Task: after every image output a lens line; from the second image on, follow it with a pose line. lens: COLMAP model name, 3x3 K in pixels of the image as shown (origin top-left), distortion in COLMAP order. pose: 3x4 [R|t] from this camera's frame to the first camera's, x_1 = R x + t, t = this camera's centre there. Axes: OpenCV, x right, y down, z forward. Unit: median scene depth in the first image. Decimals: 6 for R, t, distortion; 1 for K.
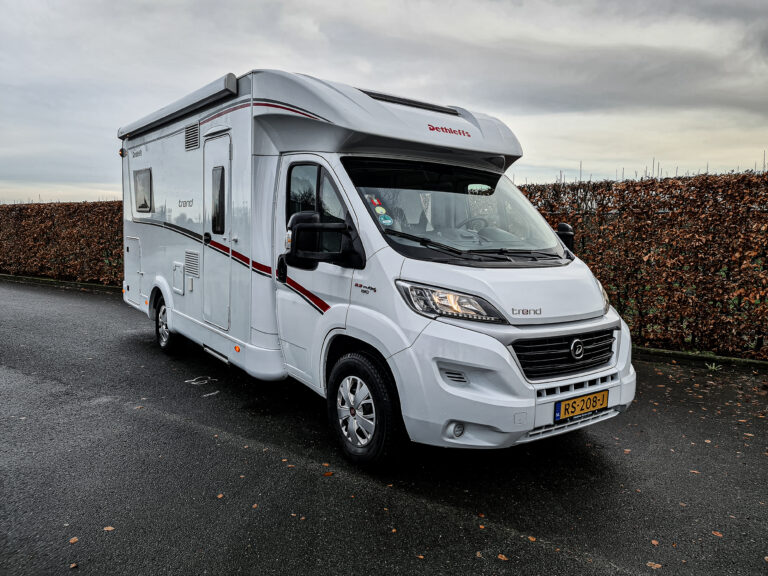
lens RADIAL K [[558.7, 0, 381.2], [0, 558.7, 284.2], [0, 0, 1]] dist [0.073823, -0.060706]
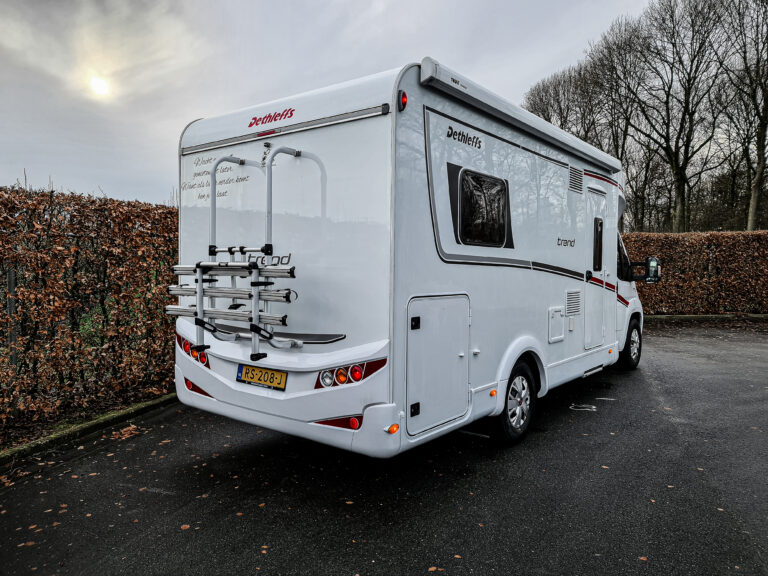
lens RADIAL K [[558.7, 0, 381.2], [0, 558.7, 284.2], [0, 0, 1]] dist [0.073823, -0.060706]
pose [[-0.264085, -0.066029, 0.962237, -1.577410], [0.080229, 0.992693, 0.090138, -0.244501], [-0.961157, 0.101003, -0.256857, 2.061953]]
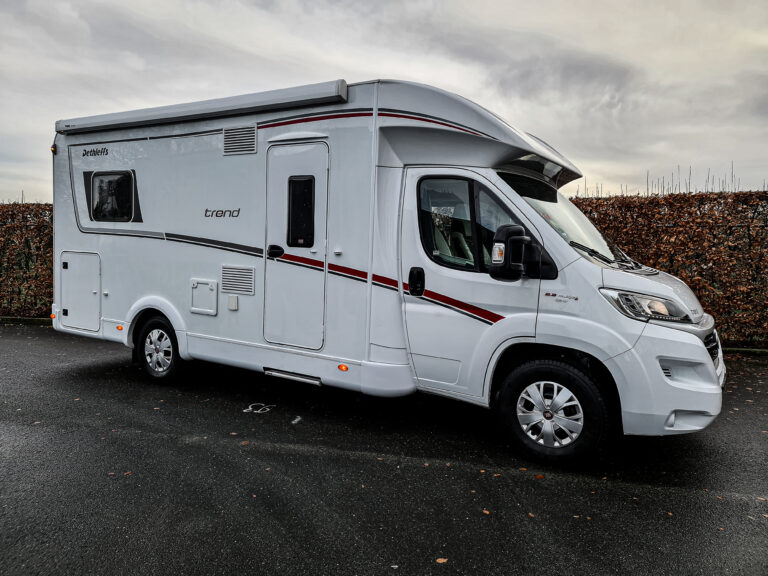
lens RADIAL K [[558.7, 0, 381.2], [0, 558.7, 284.2], [0, 0, 1]] dist [0.073823, -0.060706]
pose [[0.931163, -0.029551, 0.363403, -0.584443], [0.036367, 0.999267, -0.011927, -0.013564], [-0.362784, 0.024322, 0.931556, 0.100156]]
